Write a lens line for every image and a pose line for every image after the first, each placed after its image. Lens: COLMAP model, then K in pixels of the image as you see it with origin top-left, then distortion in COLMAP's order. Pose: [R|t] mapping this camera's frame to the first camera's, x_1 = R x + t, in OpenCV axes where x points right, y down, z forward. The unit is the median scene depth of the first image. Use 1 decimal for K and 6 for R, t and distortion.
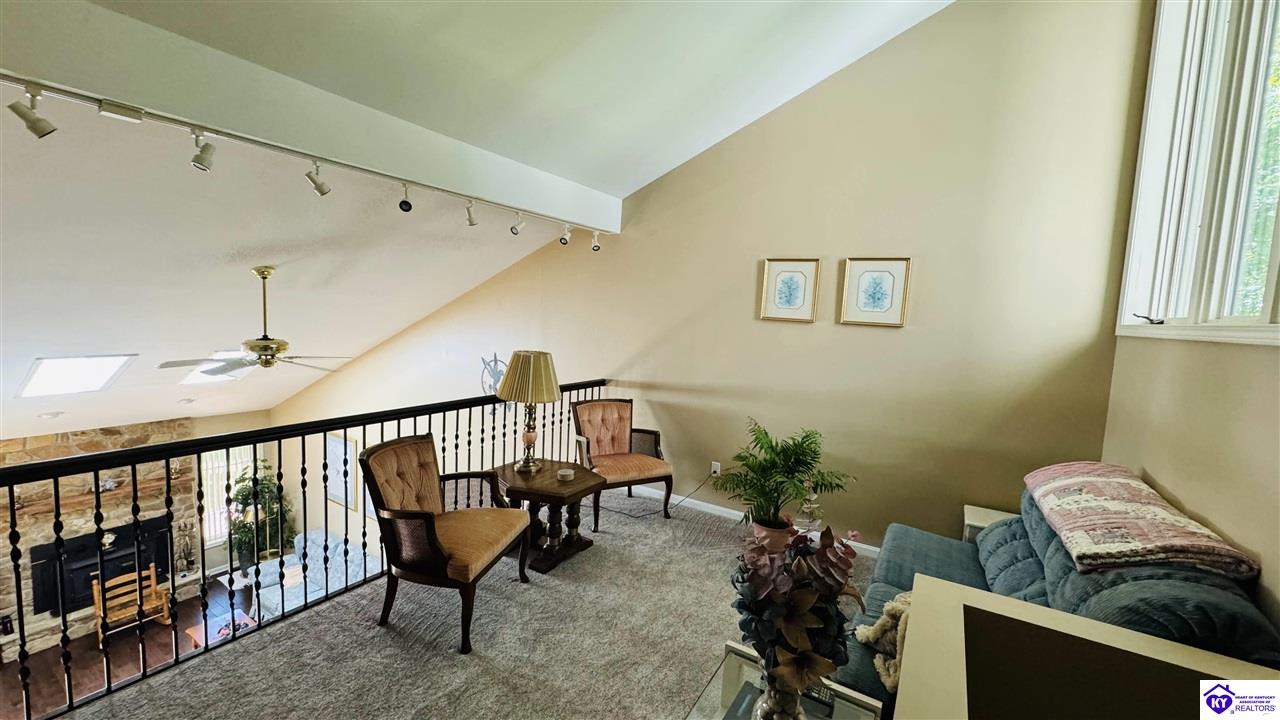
lens RADIAL K [[510.6, 0, 641.9], [0, 510.6, 361.5], [0, 0, 1]] dist [-0.001696, 0.000355]
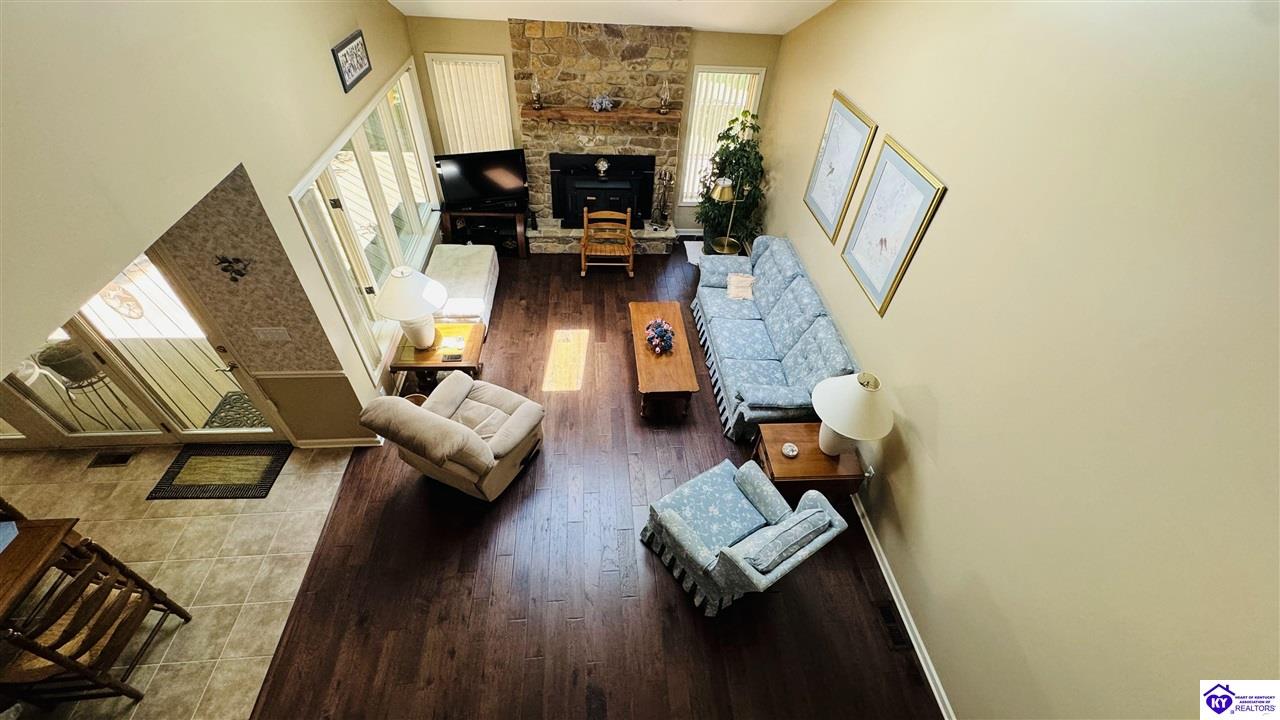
lens RADIAL K [[510.6, 0, 642.1], [0, 510.6, 360.0], [0, 0, 1]] dist [-0.001696, 0.000355]
pose [[0.604055, 0.545564, -0.580928, -0.263773], [-0.113561, 0.780432, 0.614841, 0.042203], [0.788810, -0.305428, 0.533379, 0.443809]]
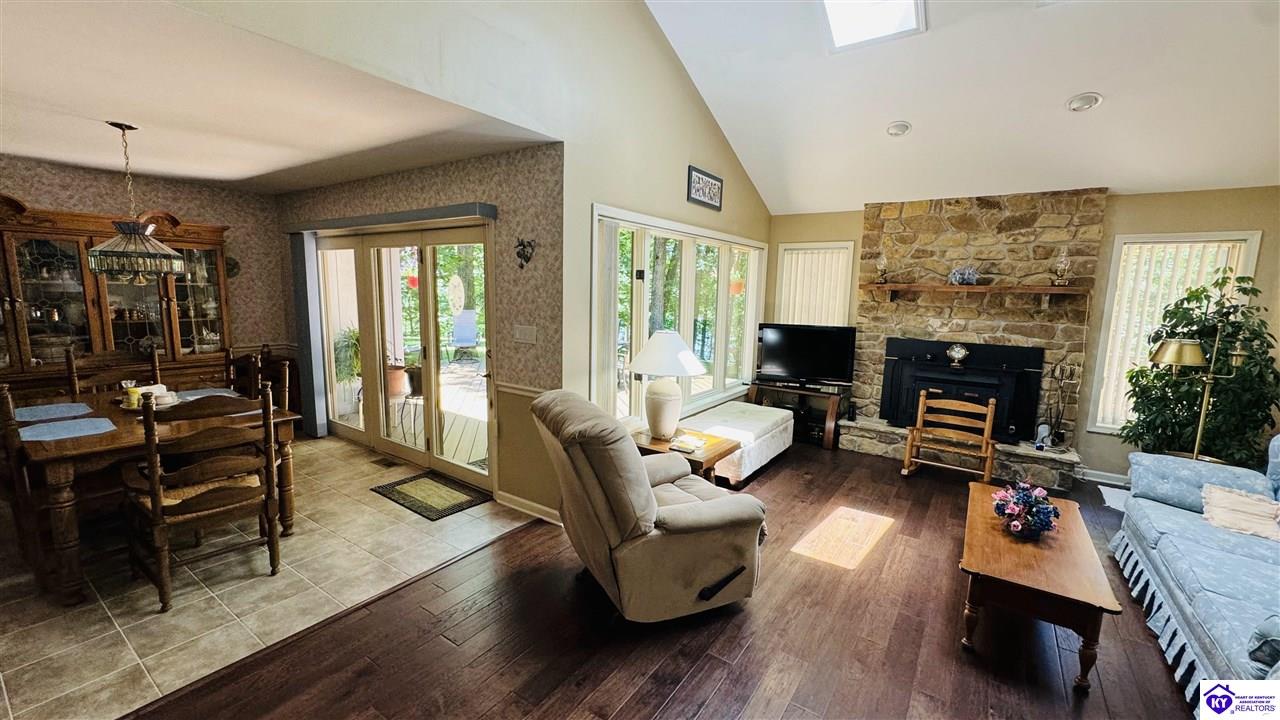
lens RADIAL K [[510.6, 0, 640.9], [0, 510.6, 359.0], [0, 0, 1]] dist [-0.001696, 0.000355]
pose [[-0.041209, 0.085771, -0.995462, -0.297021], [-0.130840, 0.987266, 0.090481, 0.344538], [0.990547, 0.133975, -0.029462, 0.565211]]
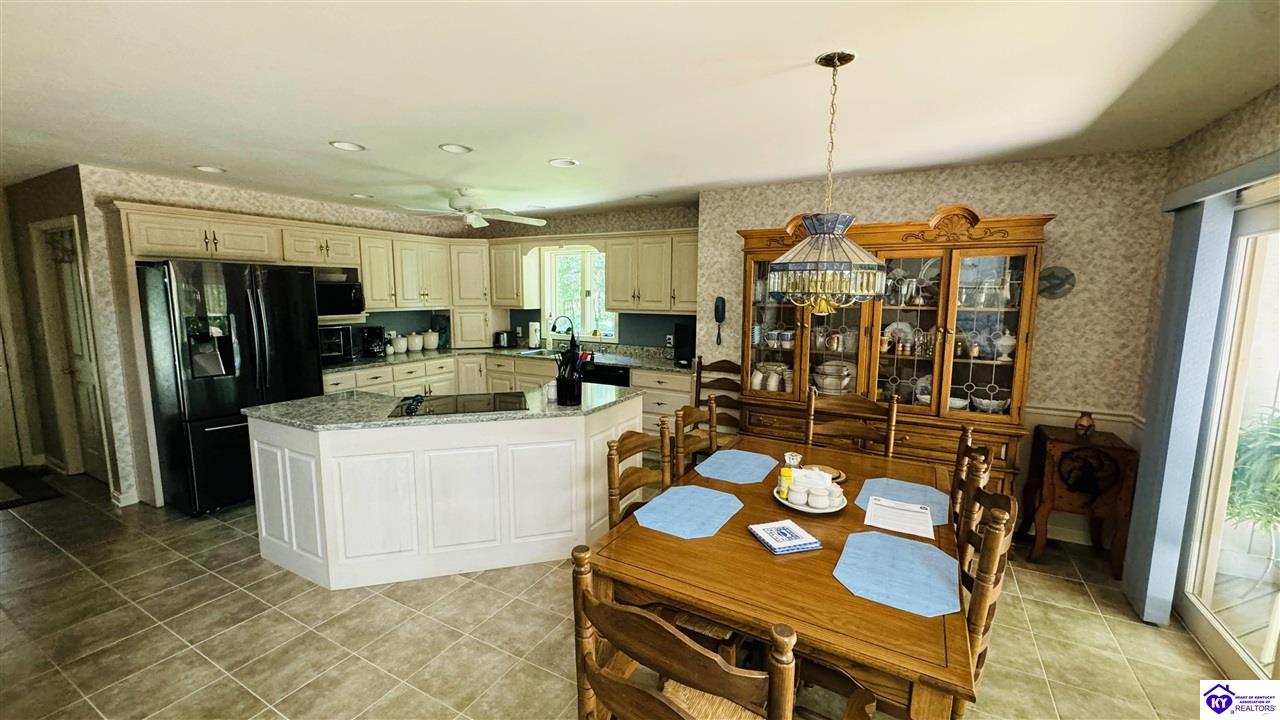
lens RADIAL K [[510.6, 0, 640.4], [0, 510.6, 363.1], [0, 0, 1]] dist [-0.001696, 0.000355]
pose [[-0.996501, -0.050693, -0.066460, -0.620774], [-0.064970, 0.969992, 0.234296, 0.345184], [0.052589, 0.237794, -0.969891, 0.381238]]
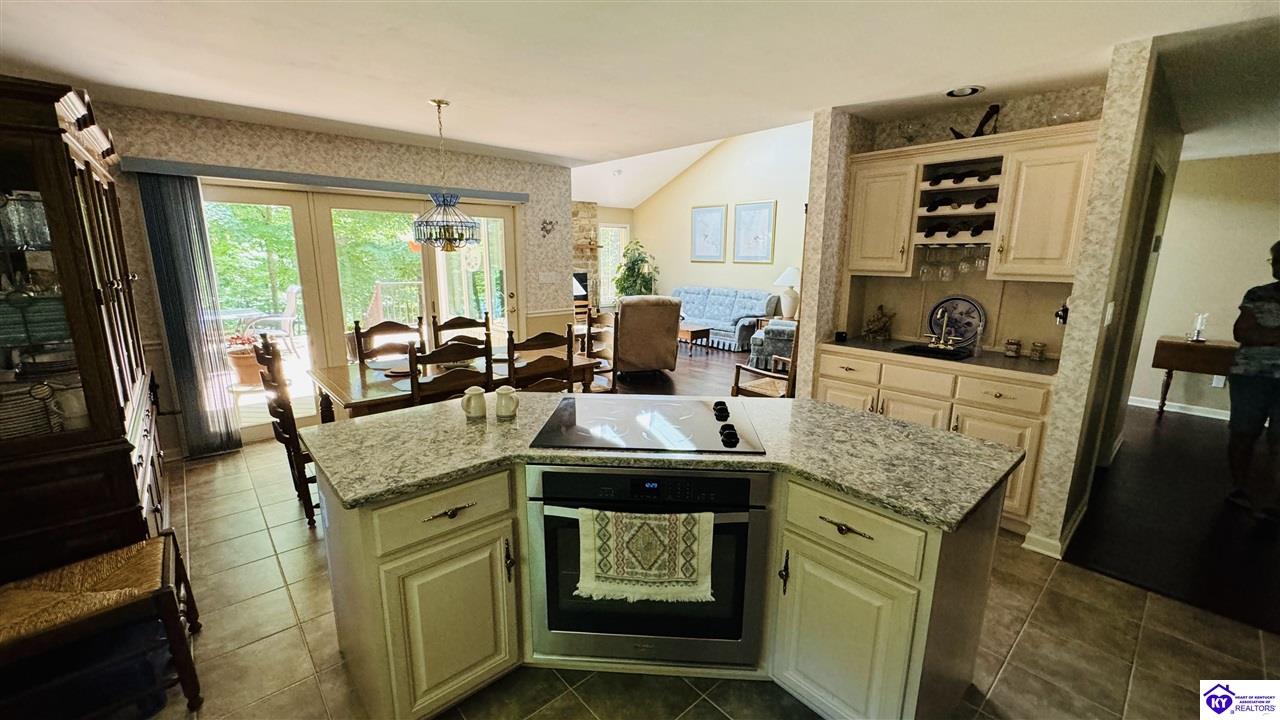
lens RADIAL K [[510.6, 0, 639.6], [0, 510.6, 358.4], [0, 0, 1]] dist [-0.001696, 0.000355]
pose [[0.959180, 0.013178, -0.282488, -0.416138], [0.012391, 0.995996, 0.088537, 0.441711], [0.282524, -0.088423, 0.955176, -0.346205]]
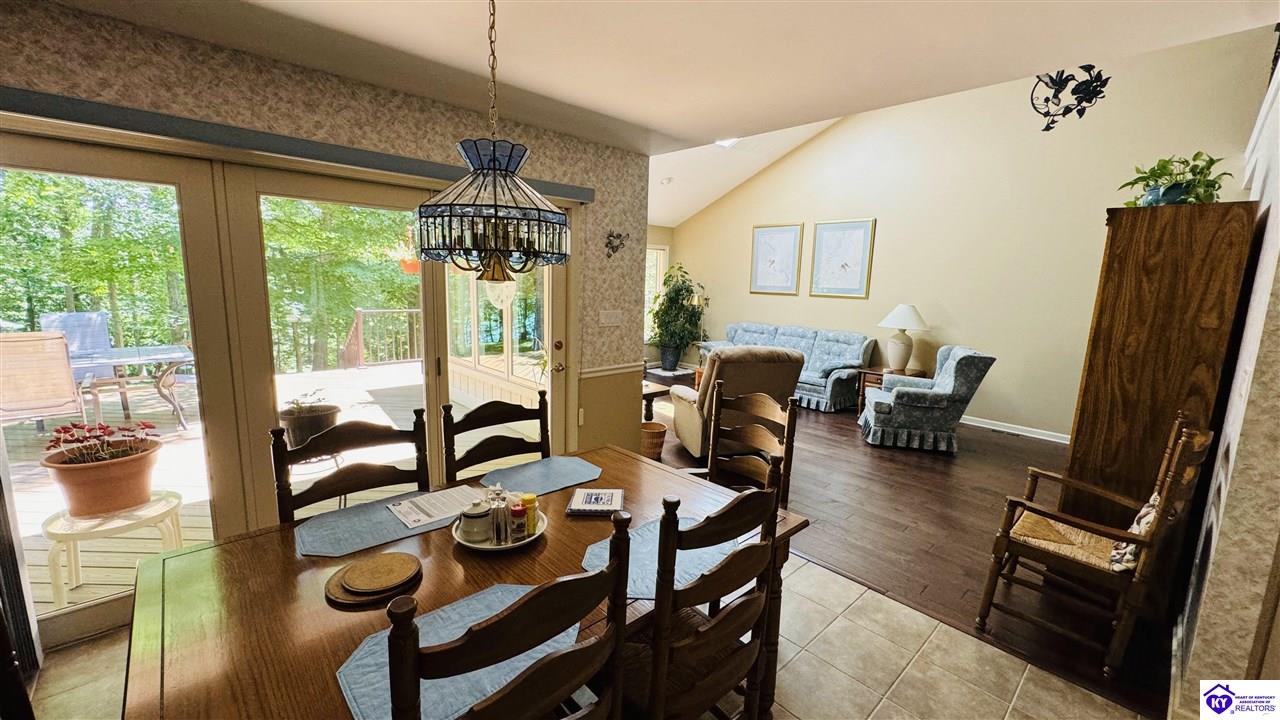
lens RADIAL K [[510.6, 0, 637.8], [0, 510.6, 359.7], [0, 0, 1]] dist [-0.001696, 0.000355]
pose [[0.964004, 0.017362, -0.265319, -0.625894], [-0.006077, 0.999044, 0.043294, 0.402516], [0.265817, -0.040123, 0.963188, -0.101135]]
